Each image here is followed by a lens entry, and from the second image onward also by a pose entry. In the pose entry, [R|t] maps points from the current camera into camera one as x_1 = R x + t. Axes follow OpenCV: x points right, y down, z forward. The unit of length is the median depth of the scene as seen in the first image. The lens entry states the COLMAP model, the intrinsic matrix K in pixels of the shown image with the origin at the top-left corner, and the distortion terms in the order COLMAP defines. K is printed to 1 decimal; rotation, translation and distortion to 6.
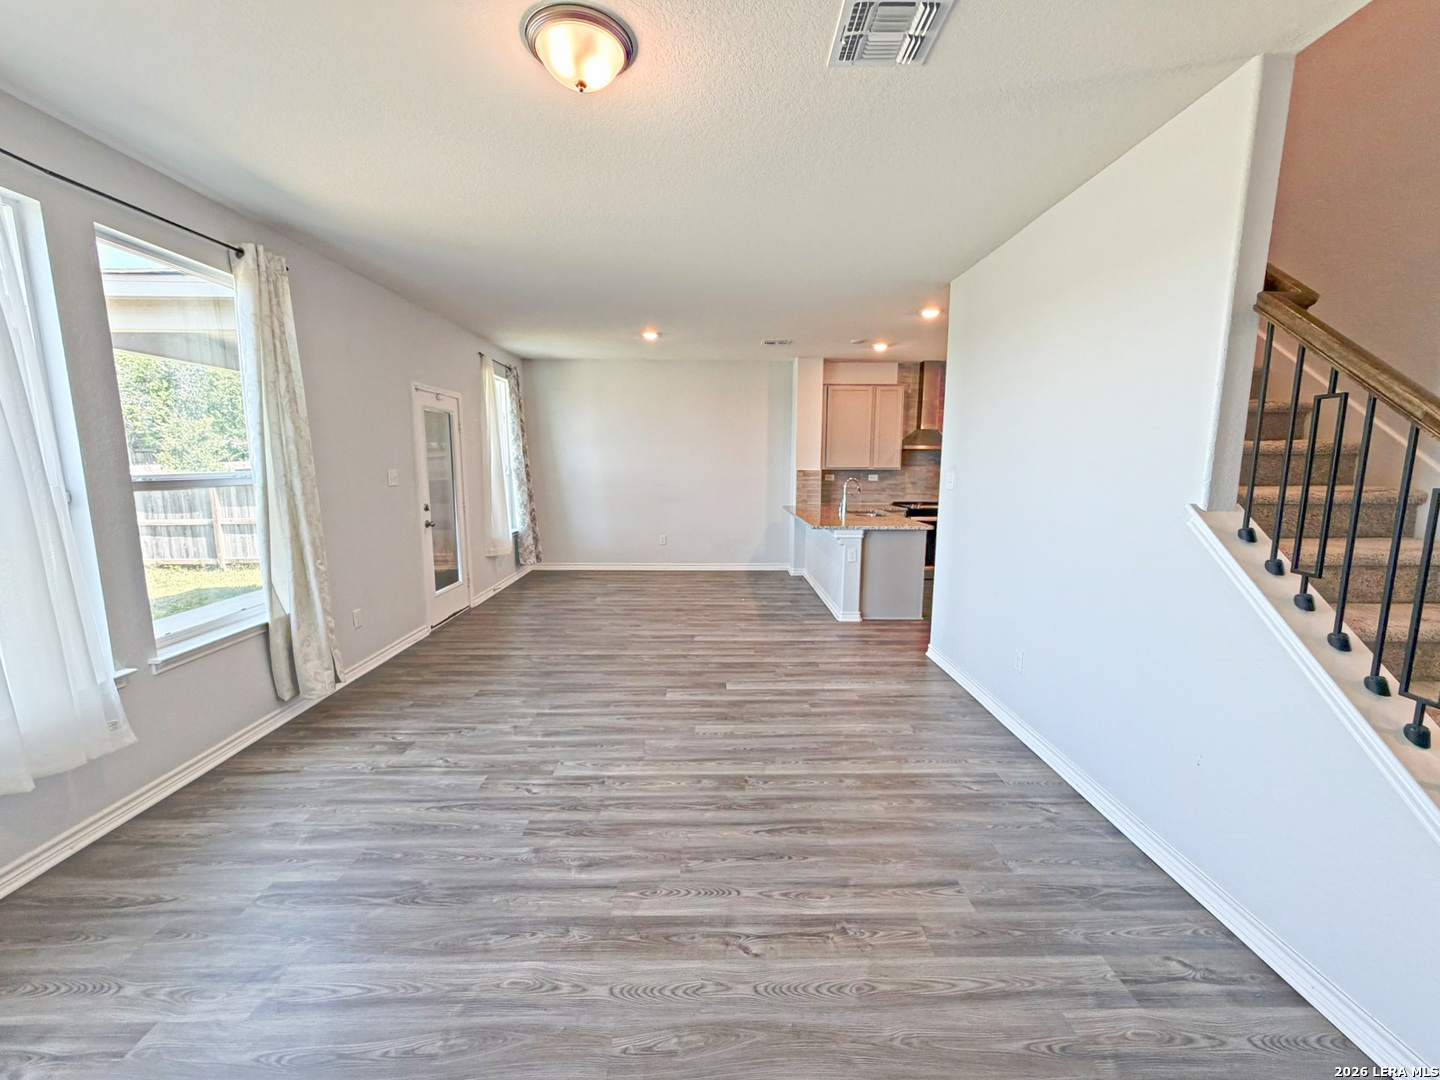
lens RADIAL K [[578.0, 0, 726.5], [0, 578.0, 539.6], [0, 0, 1]] dist [-0.002187, 0.000481]
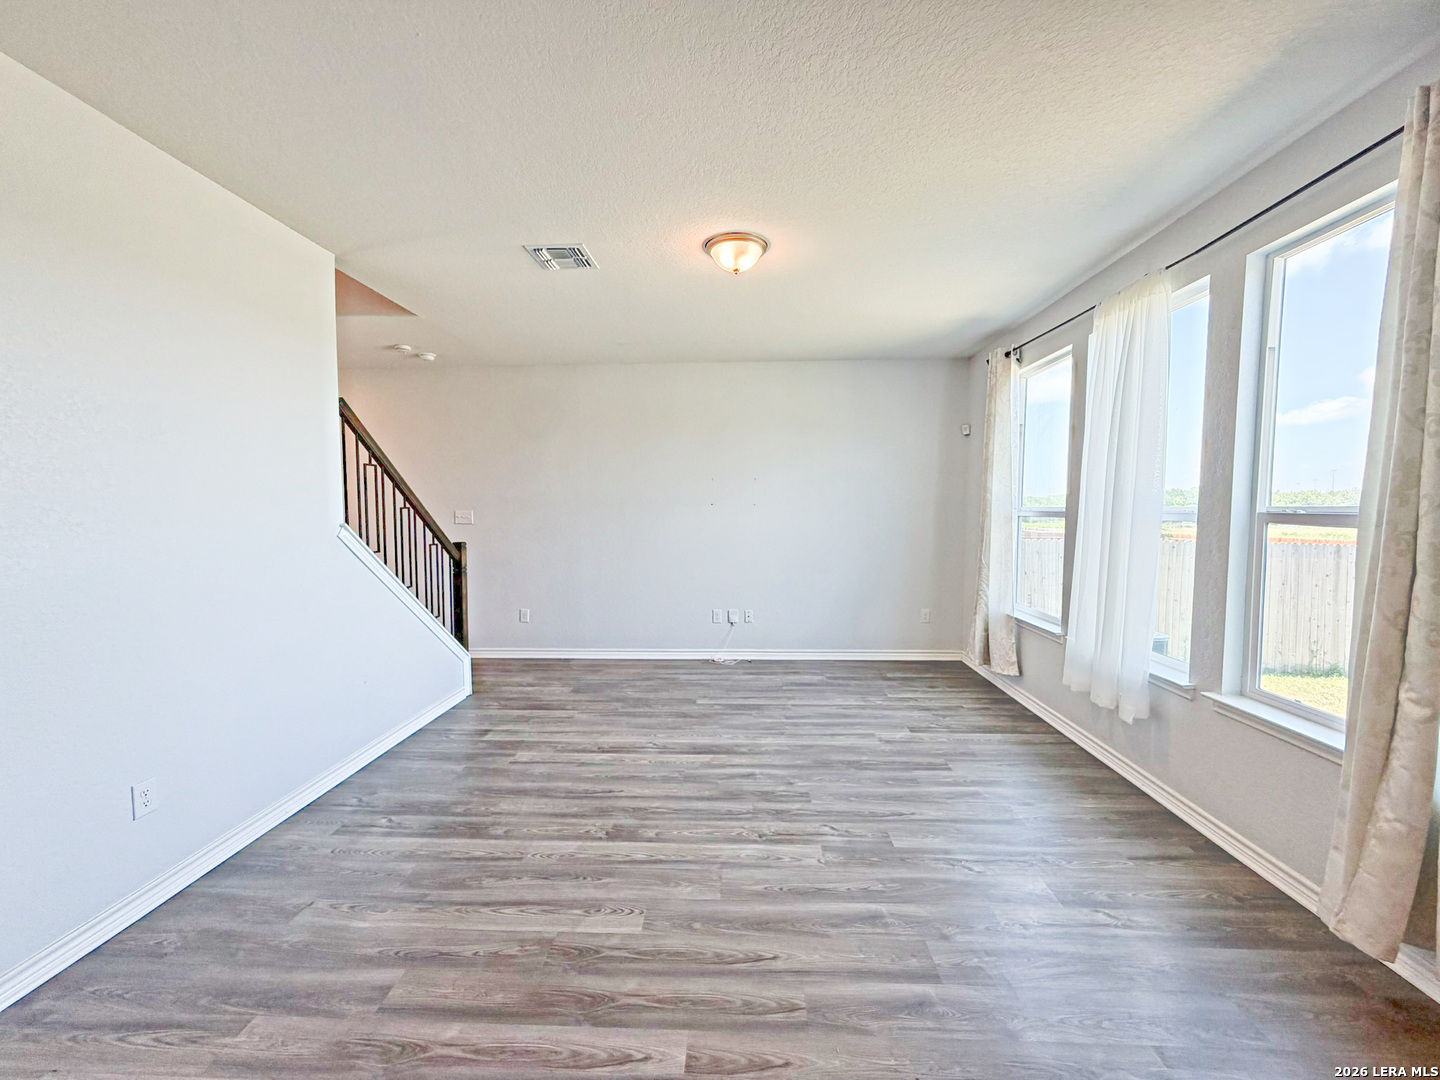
lens RADIAL K [[578.0, 0, 722.8], [0, 578.0, 536.9], [0, 0, 1]] dist [-0.002187, 0.000481]
pose [[-0.997576, -0.003663, 0.069488, -0.155605], [0.009443, 0.982248, 0.187350, -0.162444], [-0.068941, 0.187552, -0.979832, 1.314619]]
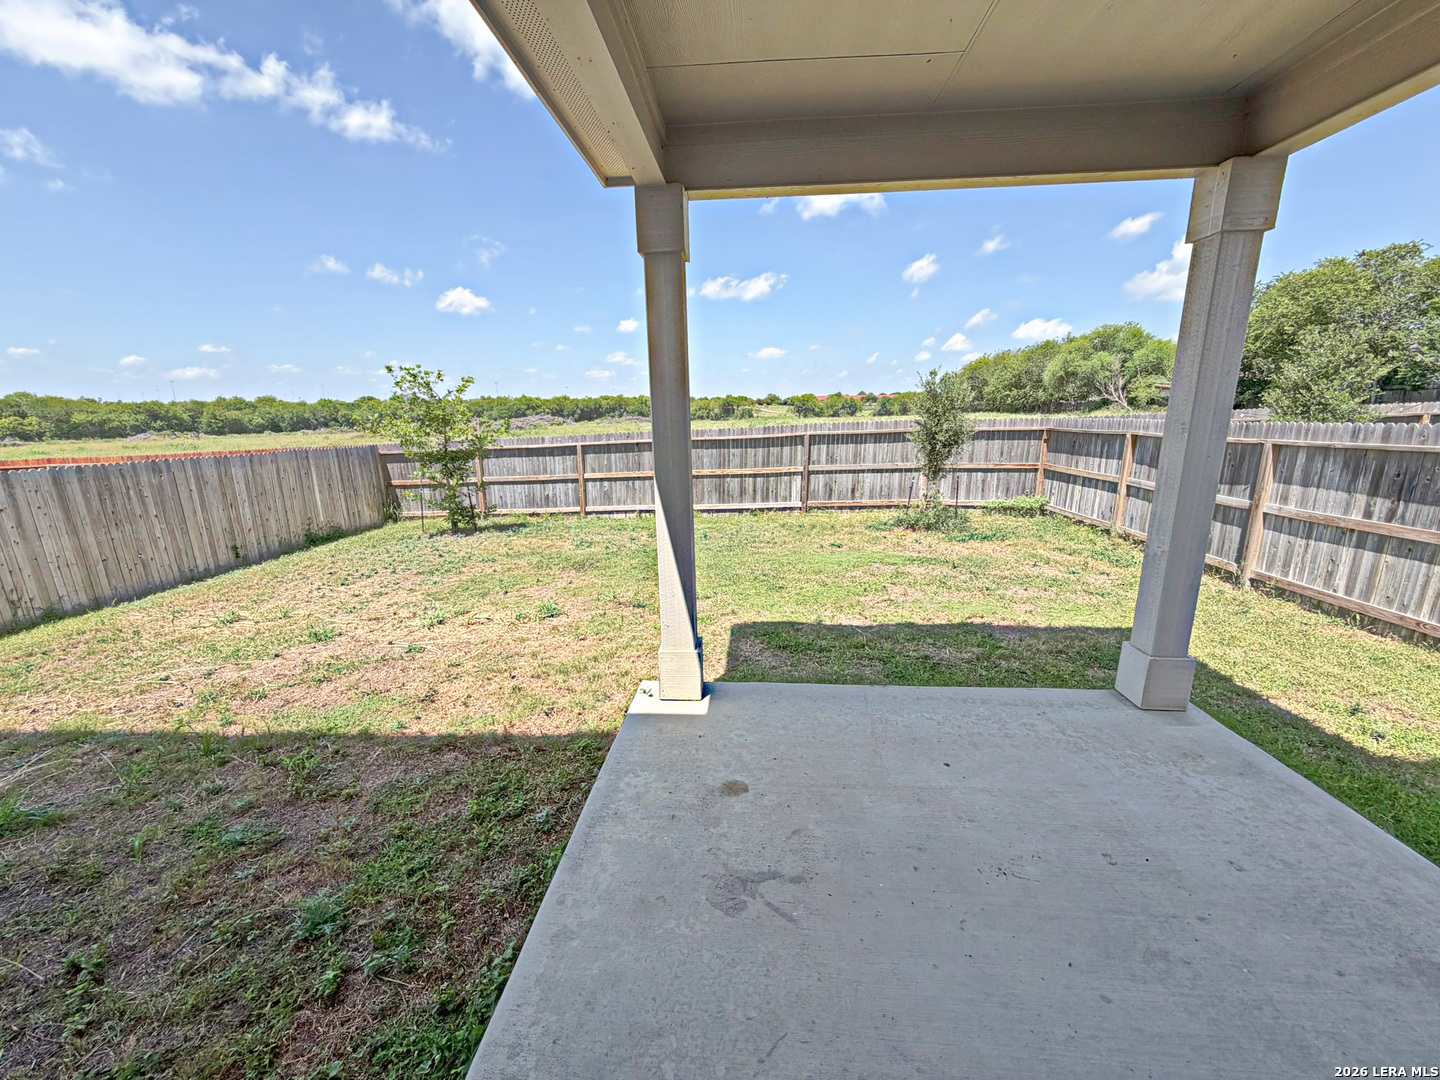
lens RADIAL K [[578.0, 0, 709.4], [0, 578.0, 543.9], [0, 0, 1]] dist [-0.002187, 0.000481]
pose [[-0.106788, 0.224662, -0.968568, -0.666719], [-0.119787, 0.964135, 0.236841, -0.186583], [0.987040, 0.141314, -0.076047, 1.369288]]
